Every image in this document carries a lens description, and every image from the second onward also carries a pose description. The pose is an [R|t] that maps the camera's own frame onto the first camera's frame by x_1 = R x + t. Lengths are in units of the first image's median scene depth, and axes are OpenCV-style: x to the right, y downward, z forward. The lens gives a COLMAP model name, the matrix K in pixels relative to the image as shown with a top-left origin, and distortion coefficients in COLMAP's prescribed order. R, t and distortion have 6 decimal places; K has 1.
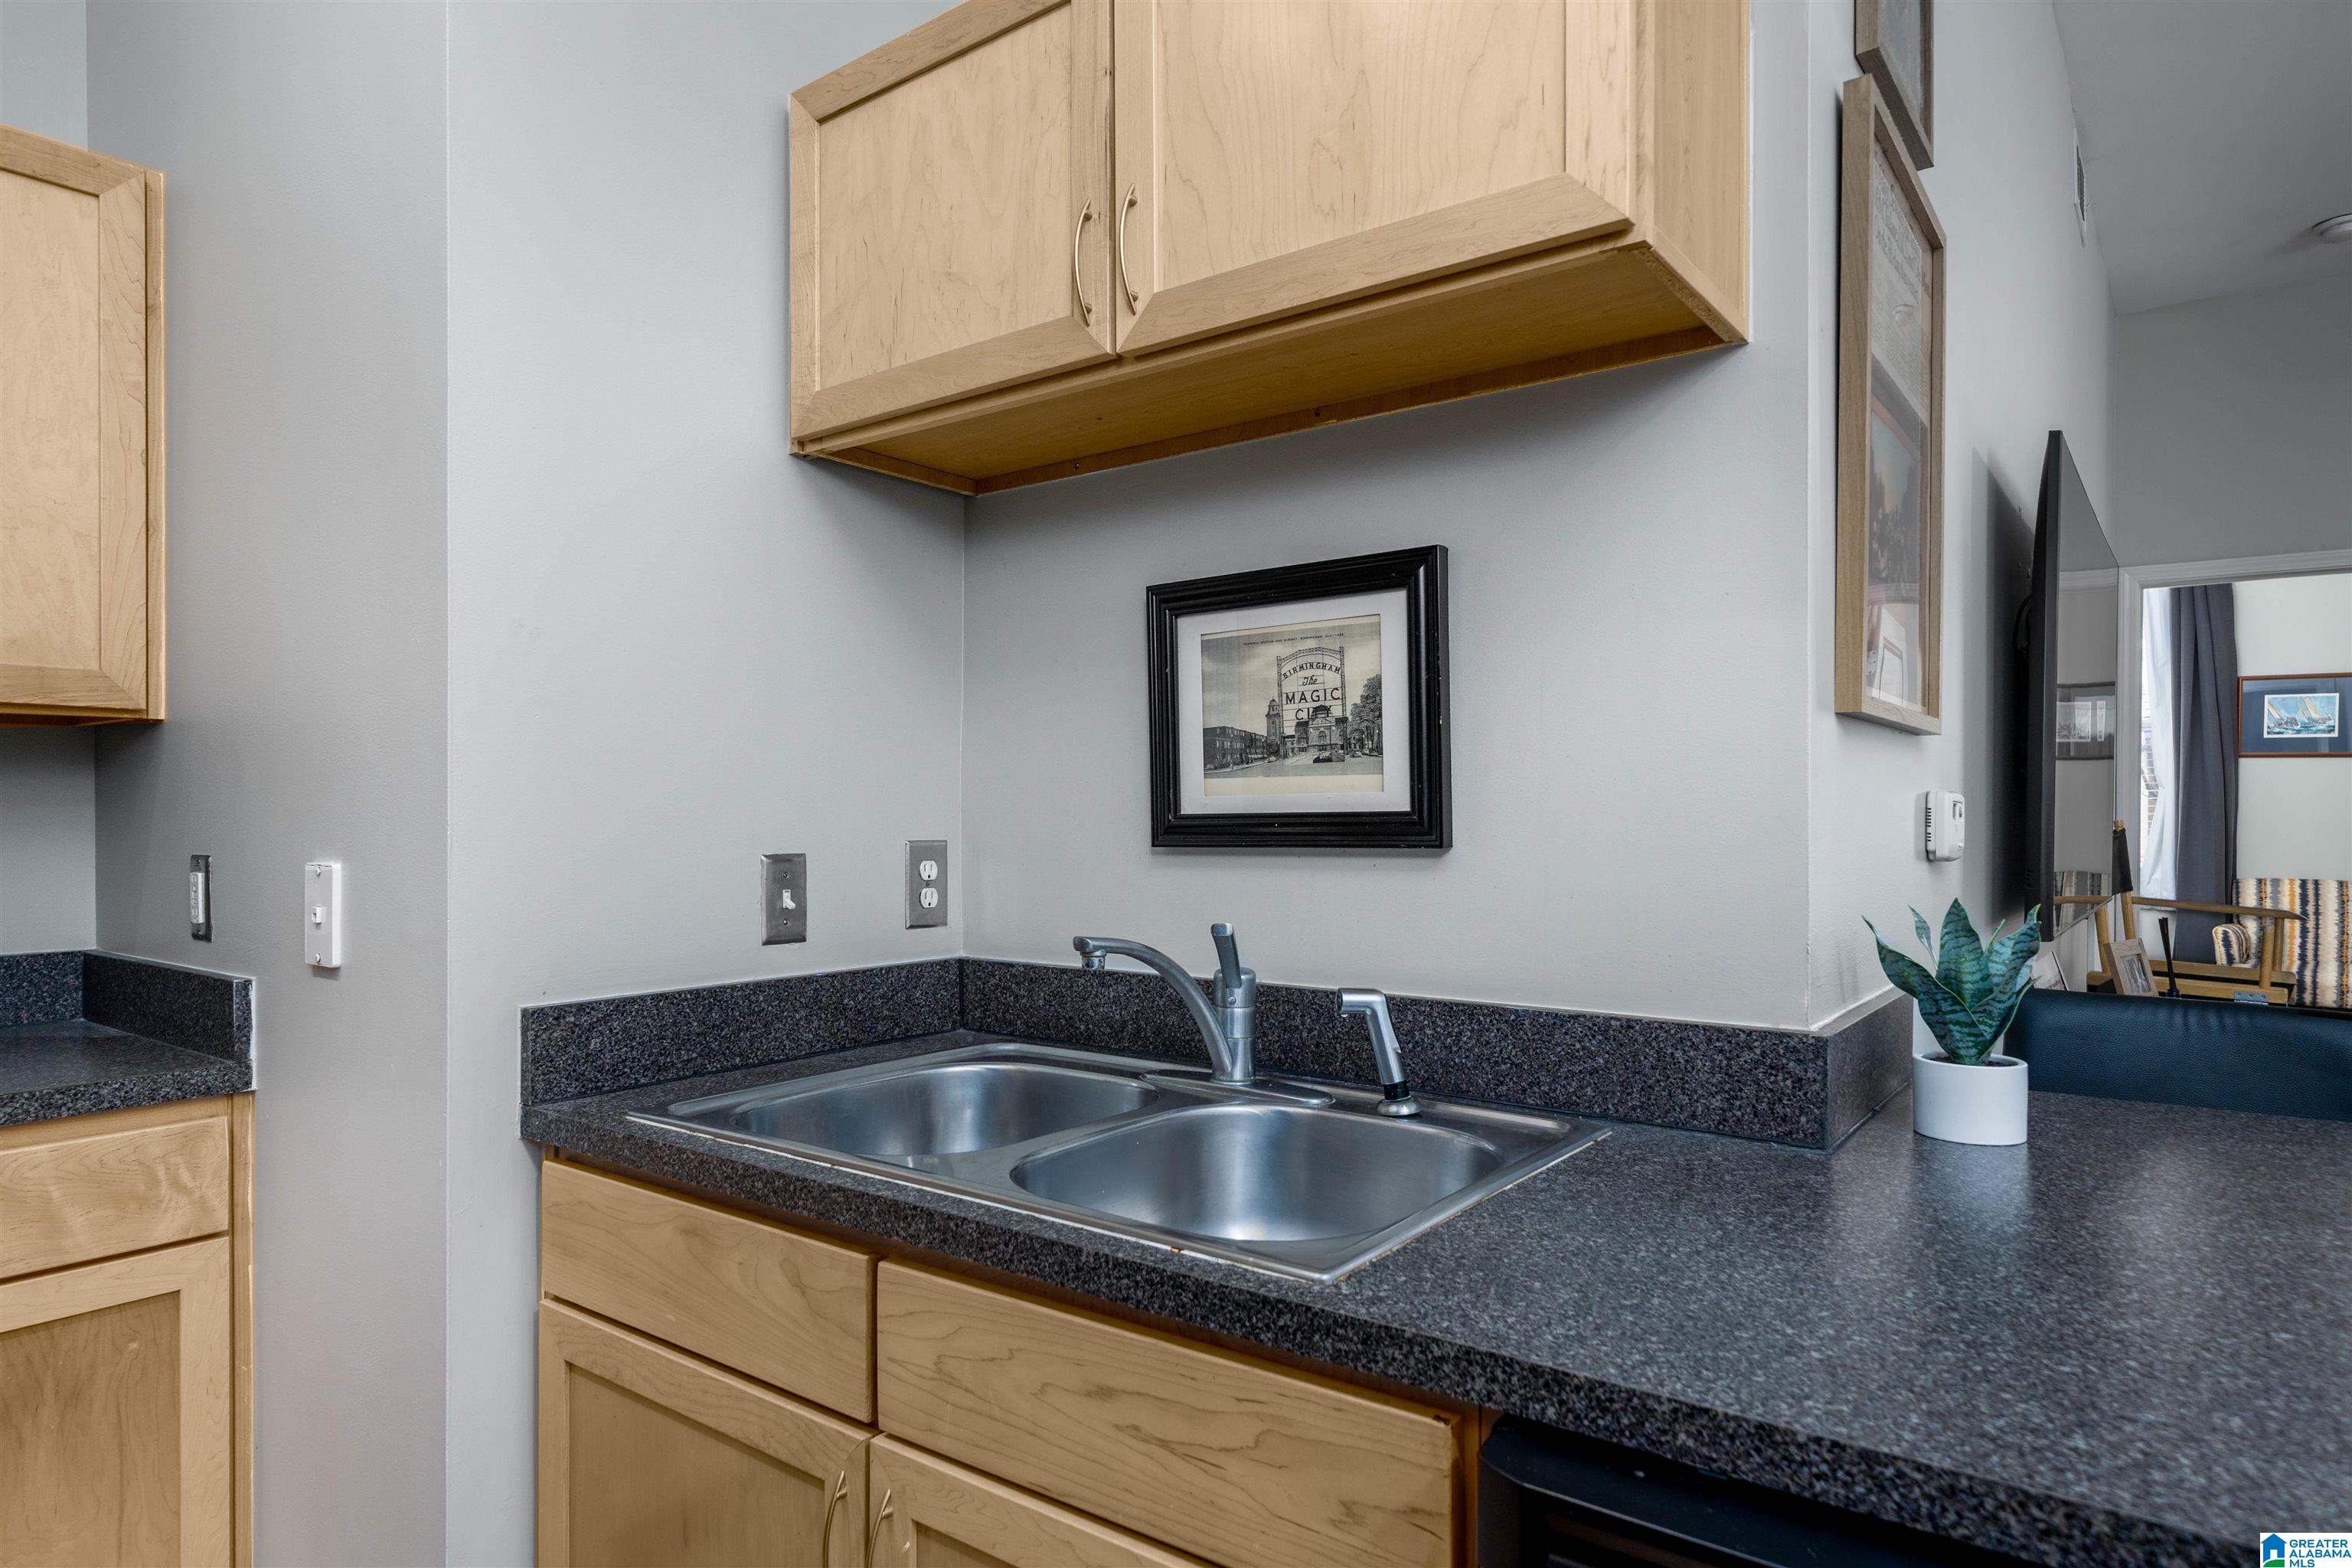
lens RADIAL K [[1326.8, 0, 1174.8], [0, 1326.8, 819.4], [0, 0, 1]] dist [-0.002795, -0.000686]
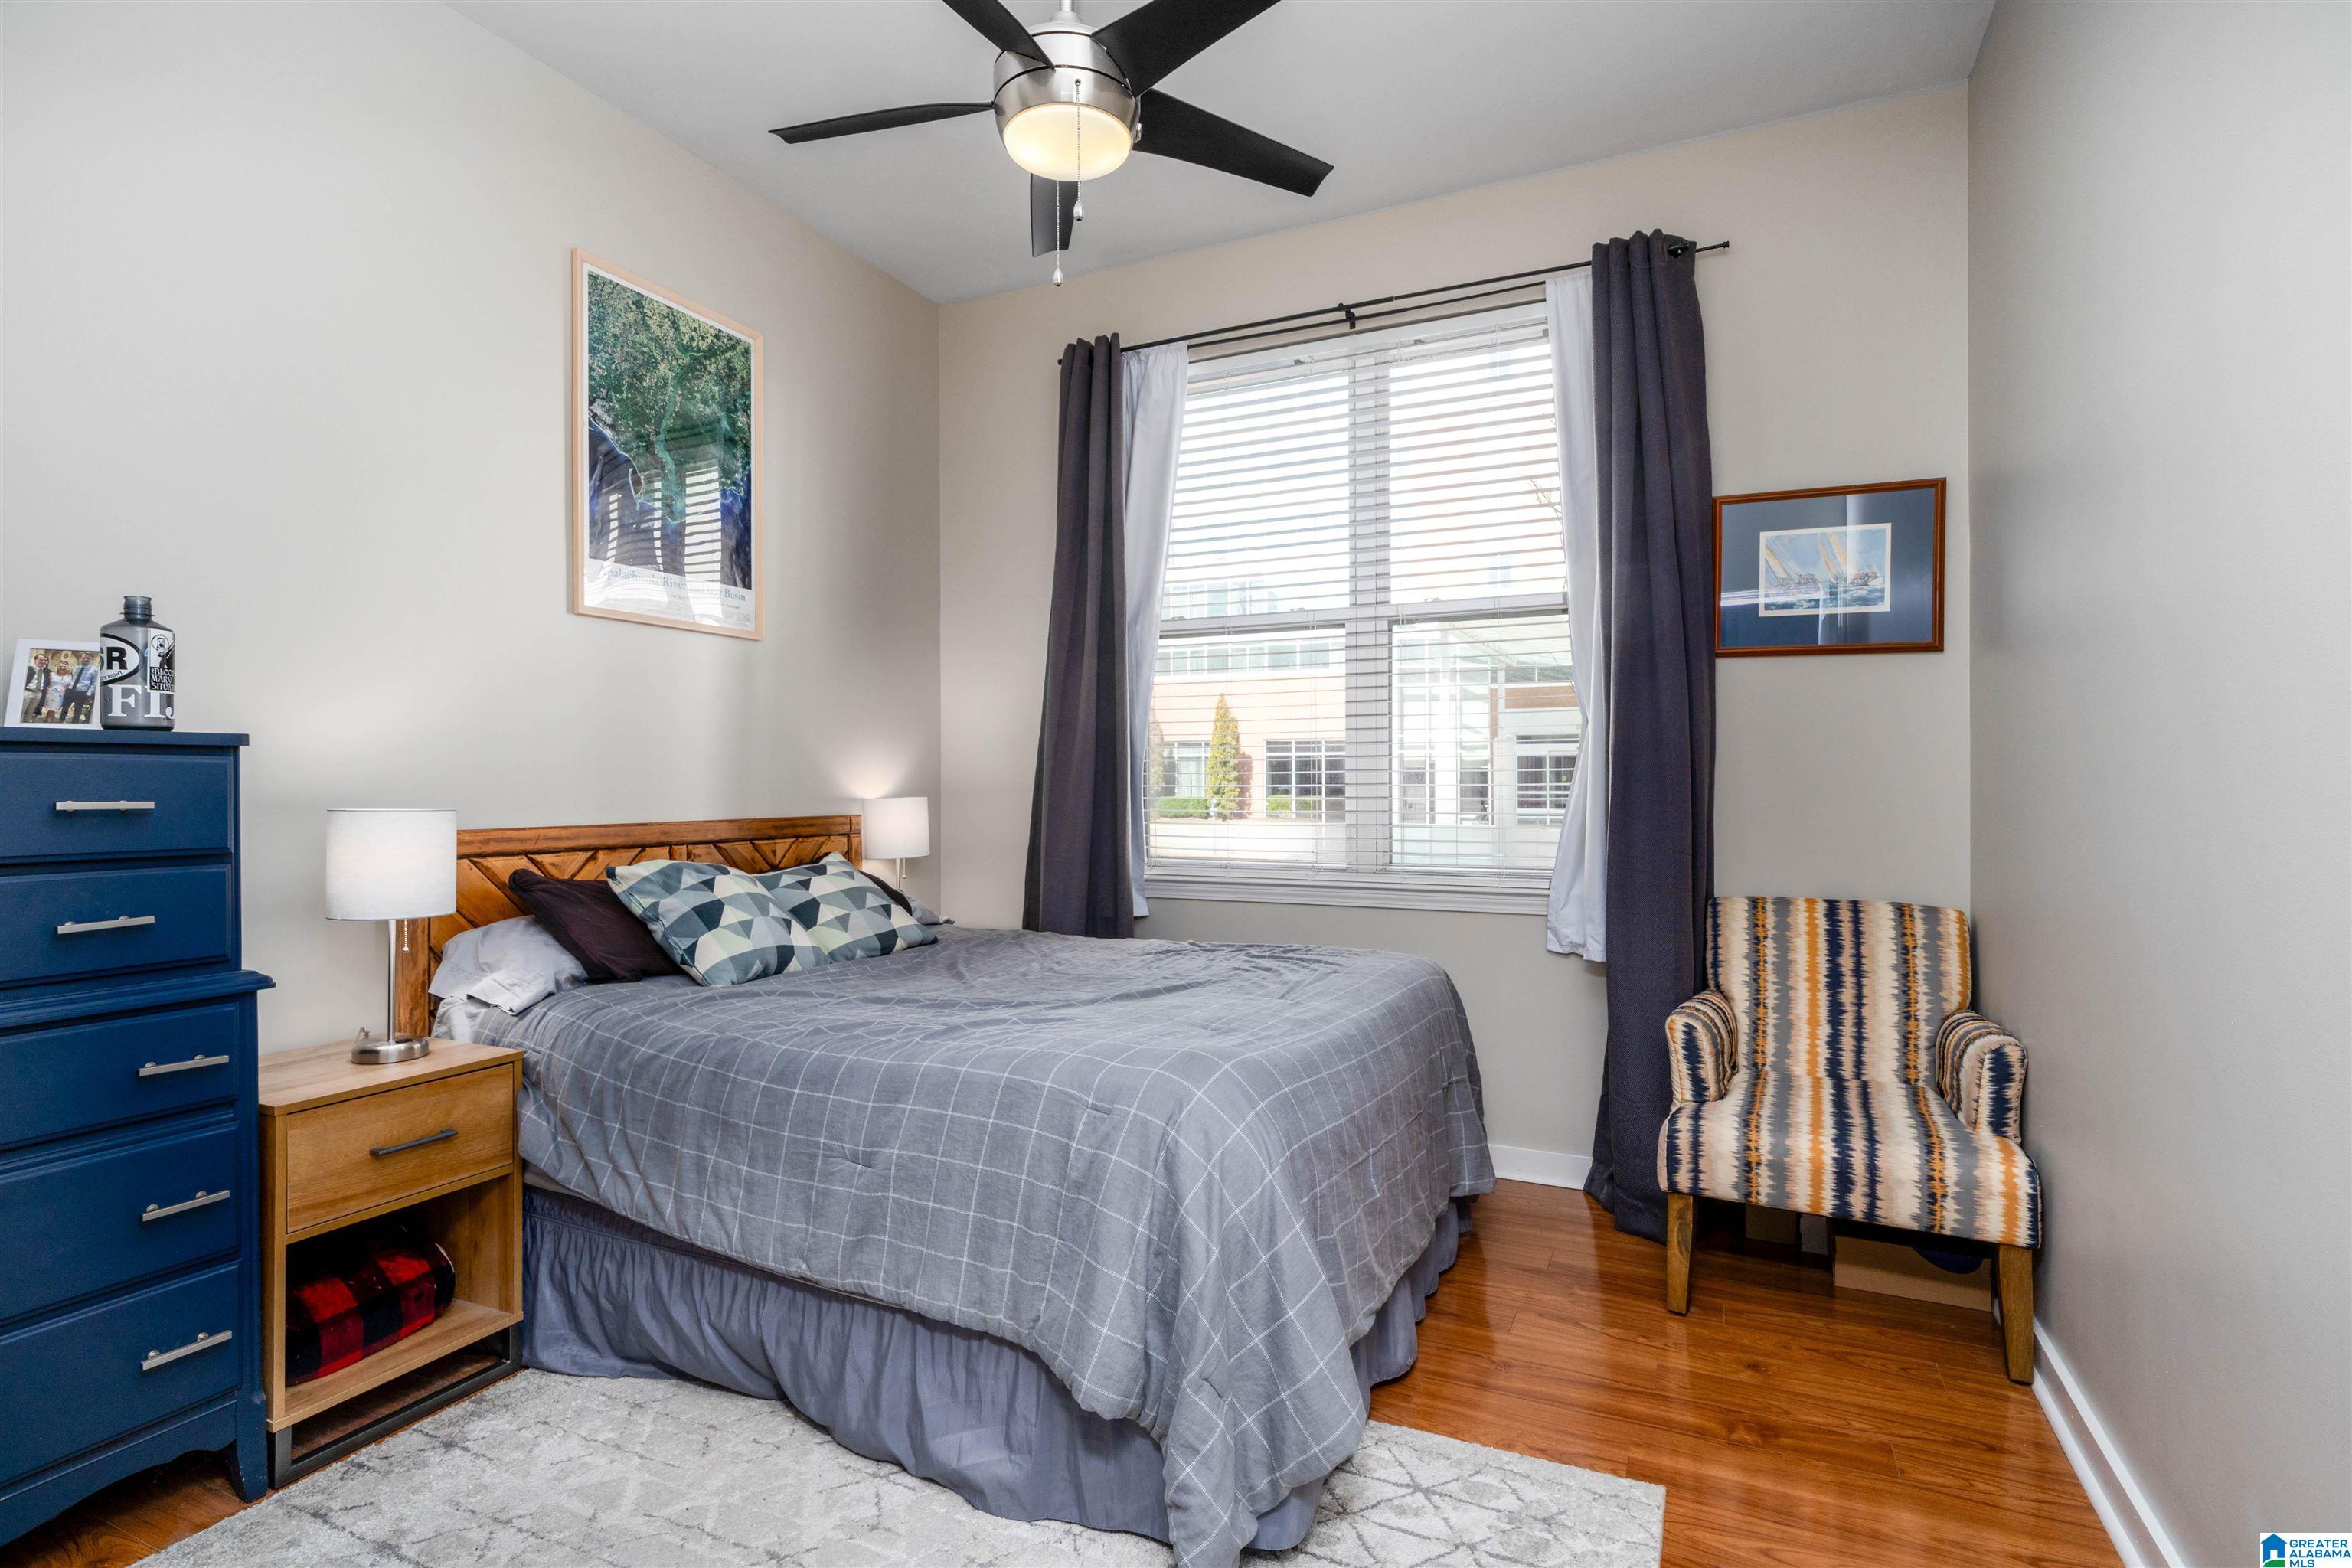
lens RADIAL K [[1140.9, 0, 1180.6], [0, 1140.9, 784.7], [0, 0, 1]] dist [0.002336, 0.001047]
pose [[0.975133, -0.006308, 0.221532, 0.530086], [0.006935, 0.999974, -0.002053, 0.001704], [-0.221514, 0.003538, 0.975151, 0.648218]]
